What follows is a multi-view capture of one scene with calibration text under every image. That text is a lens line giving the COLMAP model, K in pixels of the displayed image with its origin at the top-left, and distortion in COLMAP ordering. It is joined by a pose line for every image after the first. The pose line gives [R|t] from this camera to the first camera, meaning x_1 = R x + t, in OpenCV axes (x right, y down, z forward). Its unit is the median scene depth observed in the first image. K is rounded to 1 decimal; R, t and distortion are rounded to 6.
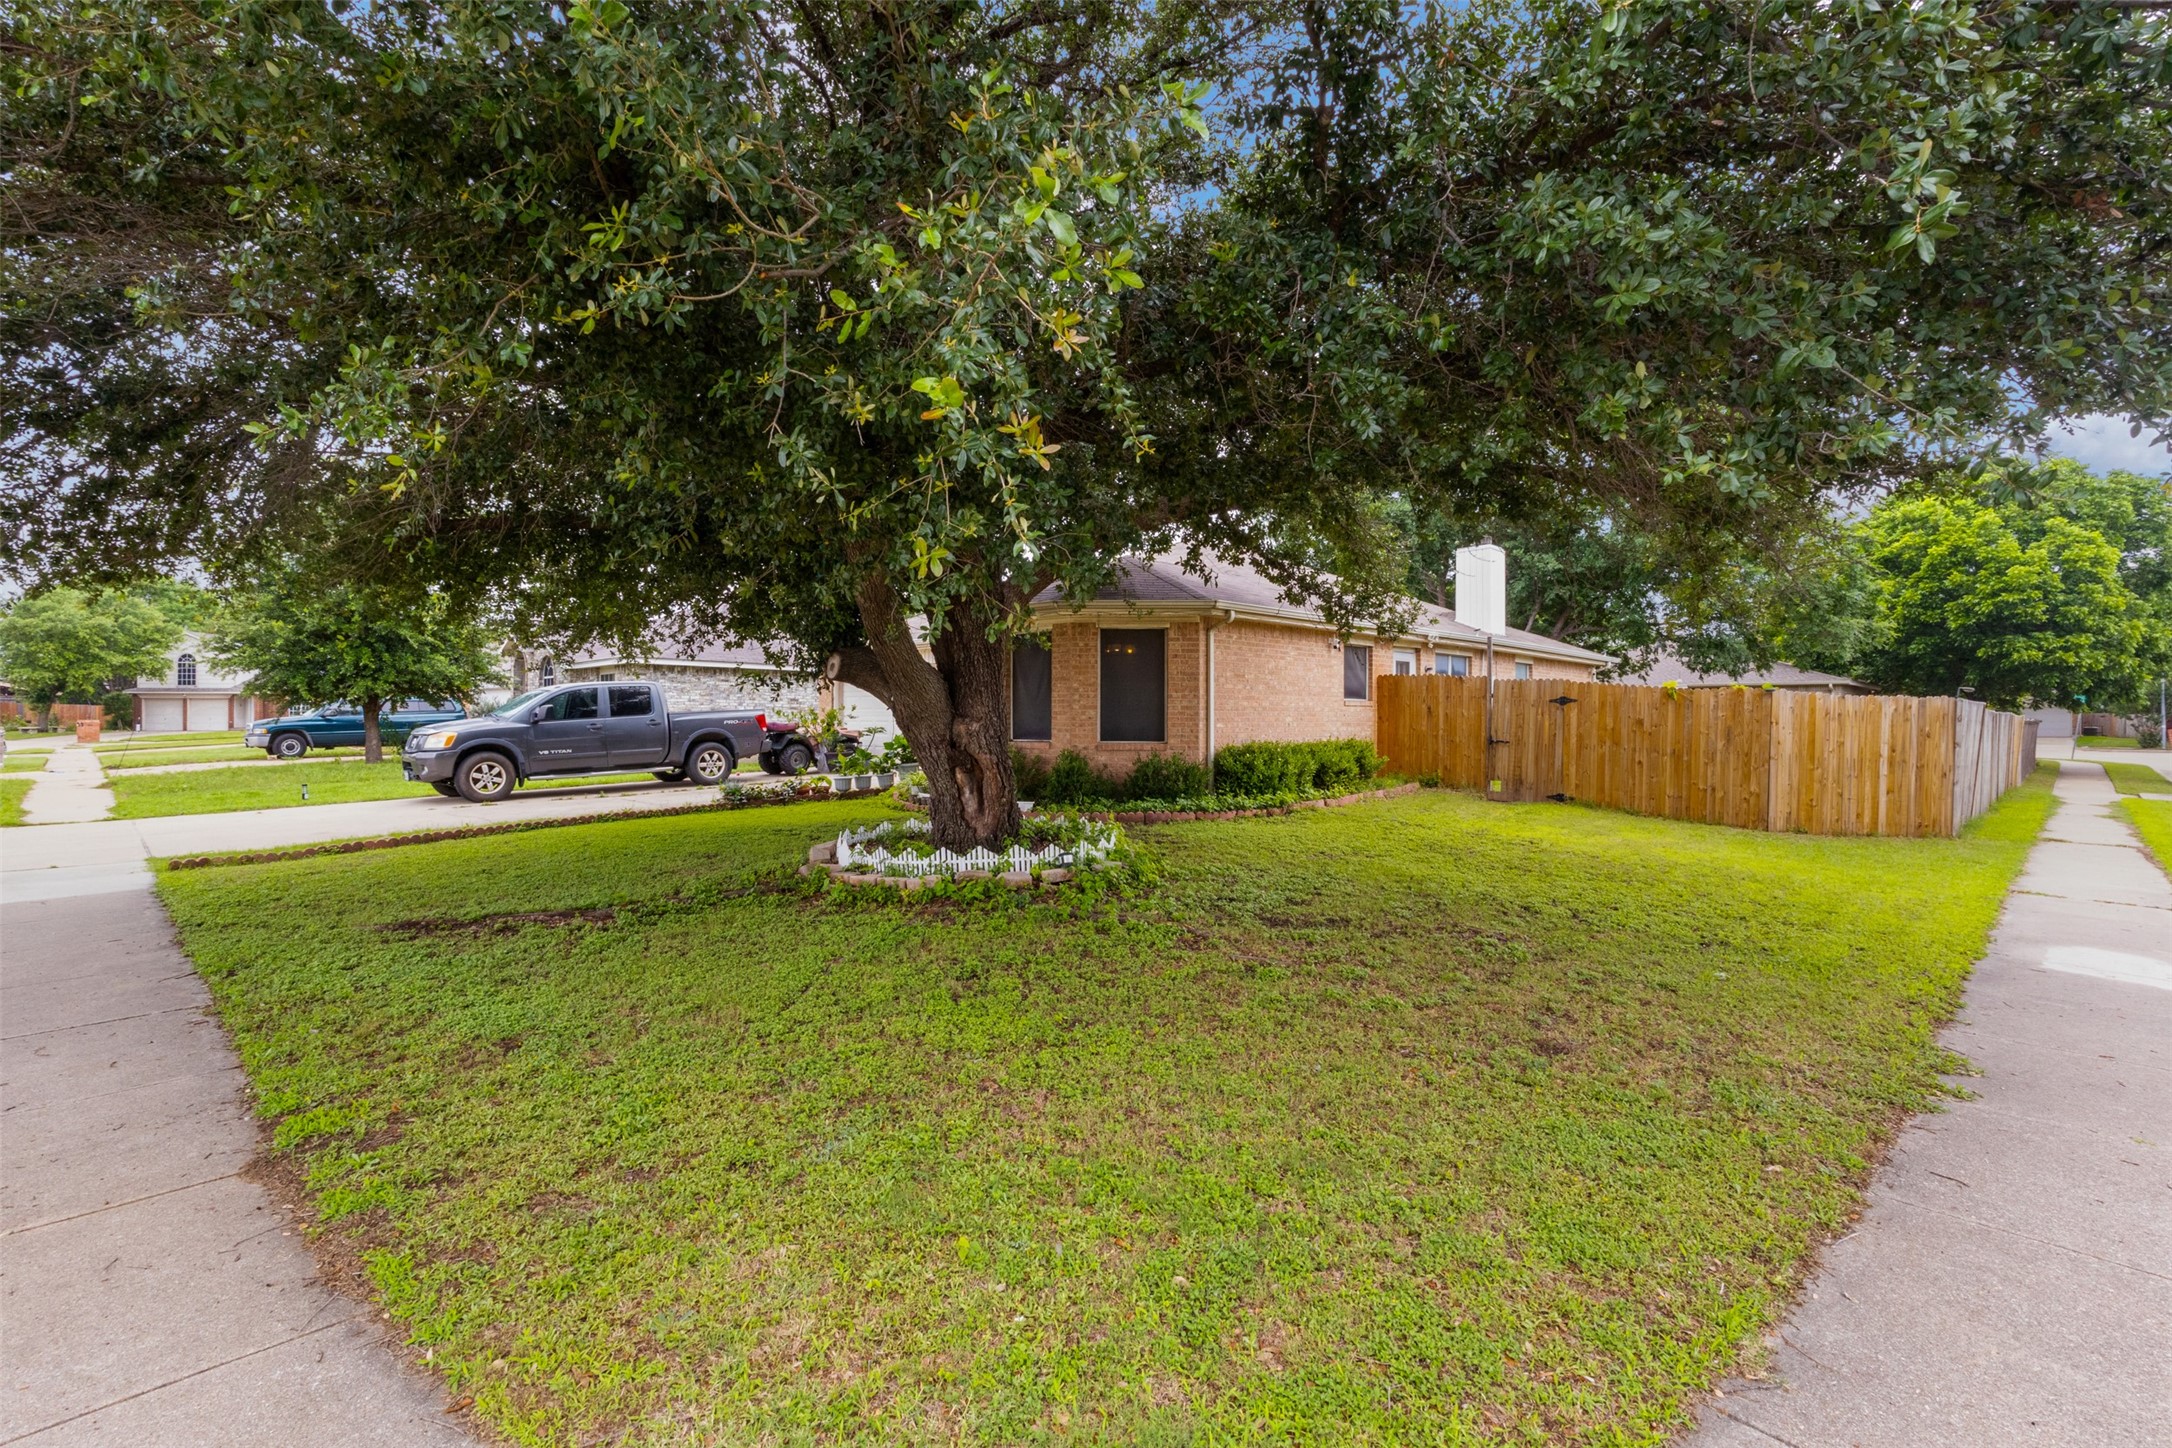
lens RADIAL K [[1011.4, 0, 1098.9], [0, 1011.4, 731.6], [0, 0, 1]] dist [-0.004028, 0.001654]
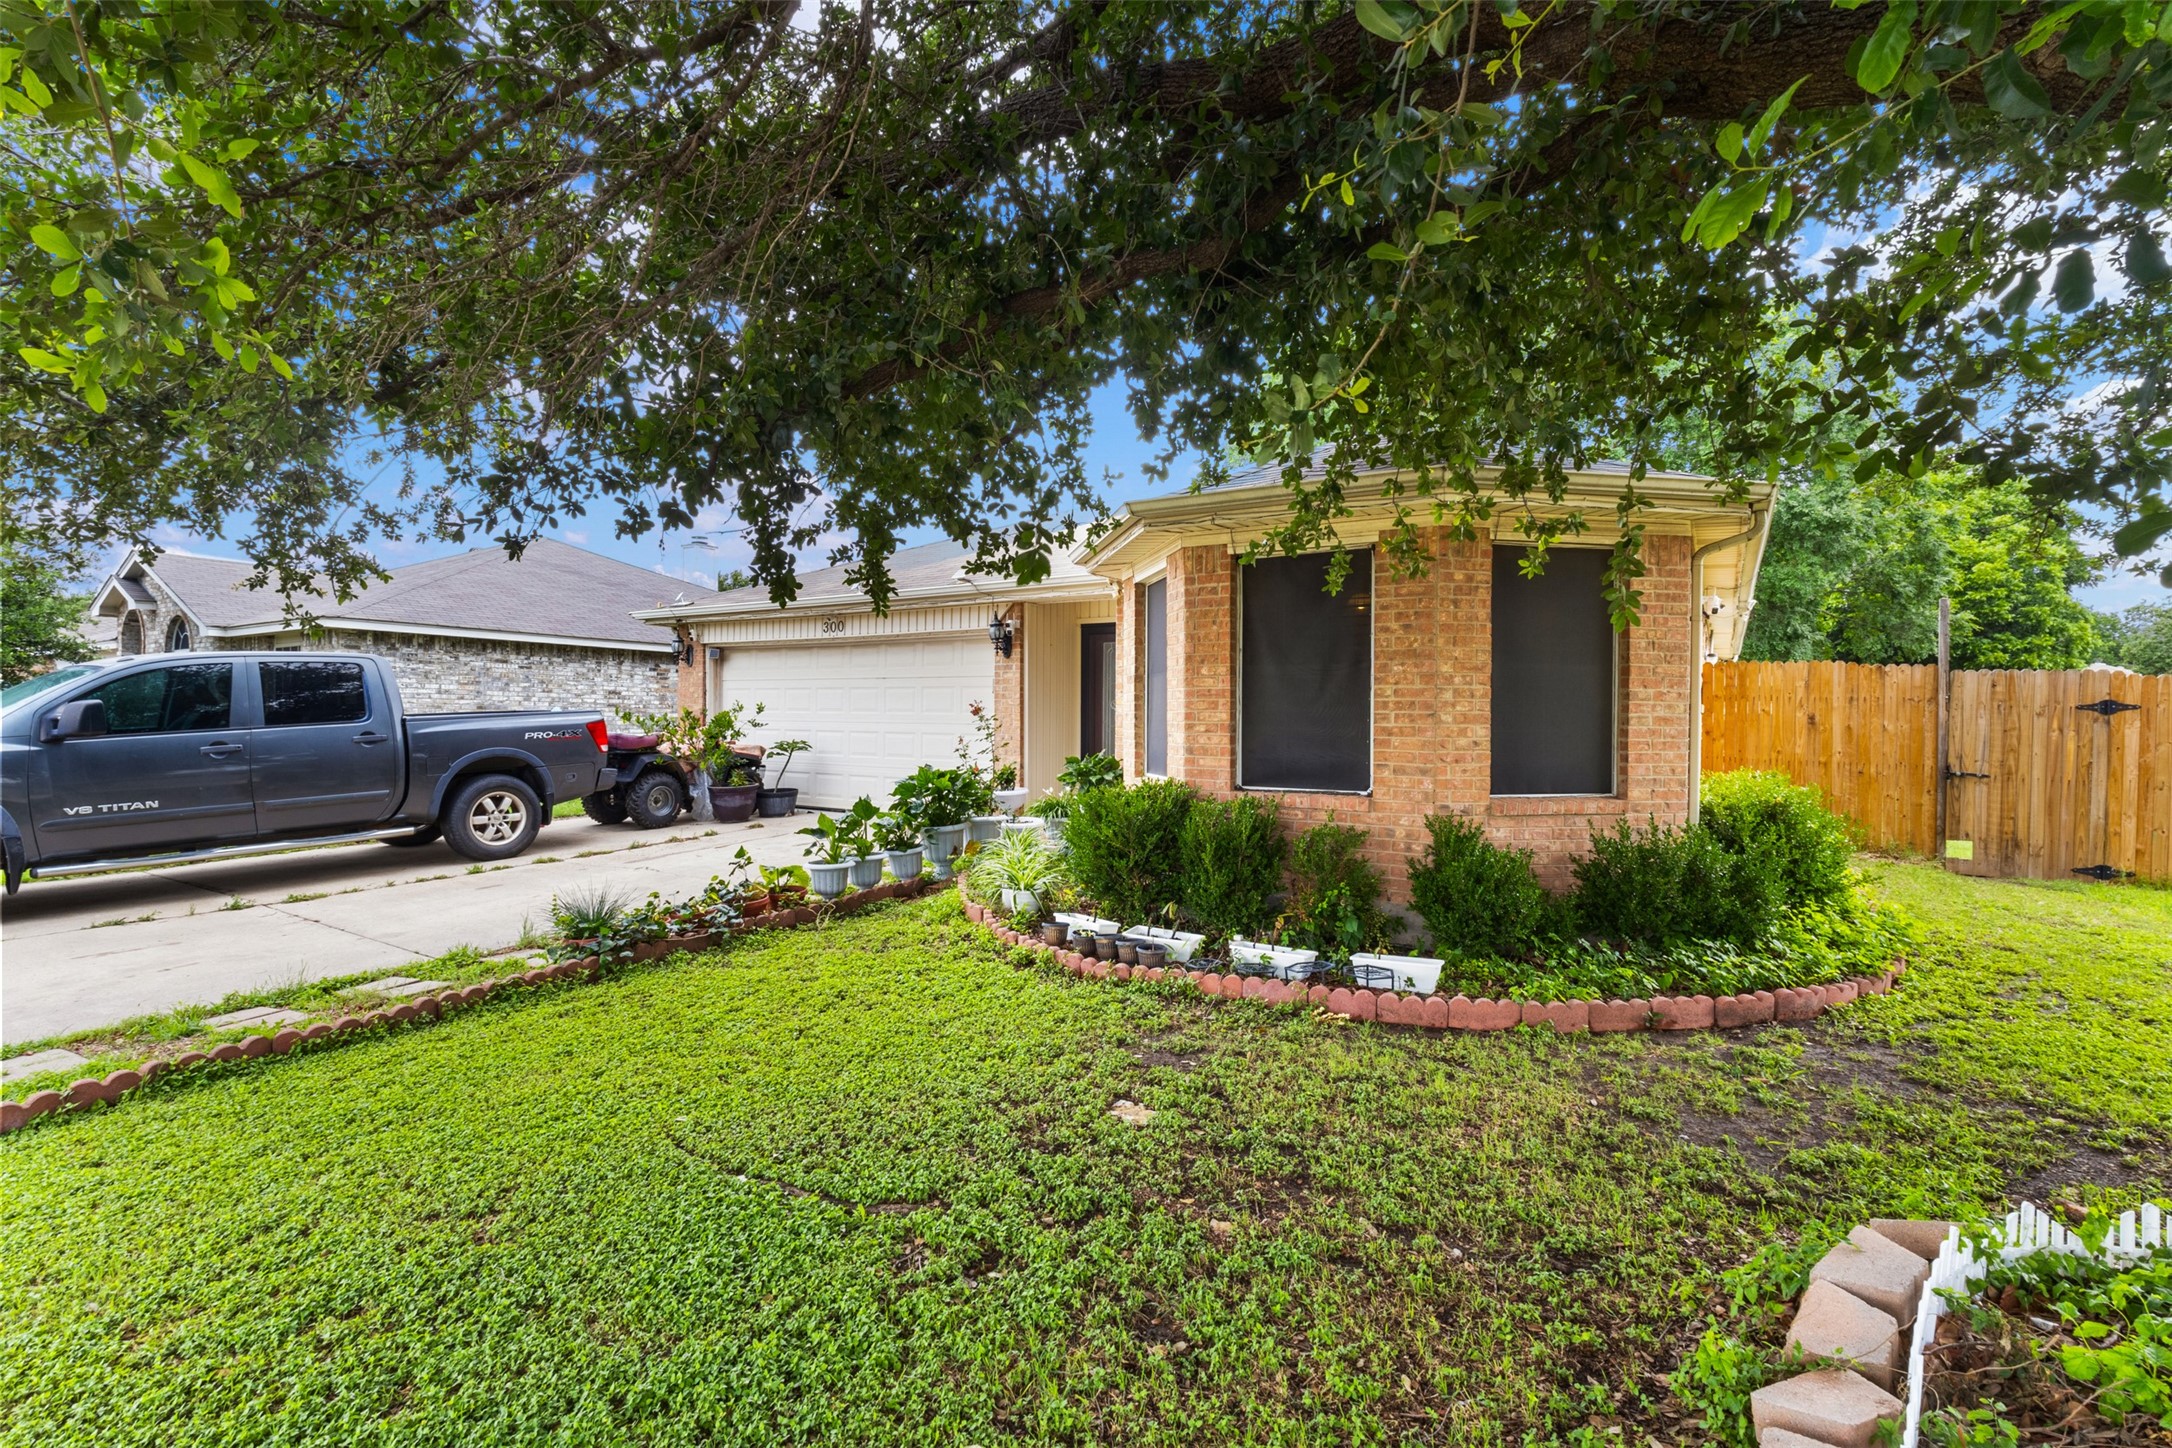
lens RADIAL K [[1011.4, 0, 1085.1], [0, 1011.4, 733.3], [0, 0, 1]] dist [-0.004028, 0.001654]
pose [[0.981127, 0.001198, 0.193359, -0.203872], [-0.002393, 0.999979, 0.005946, -0.015024], [-0.193348, -0.006297, 0.981110, 0.472650]]
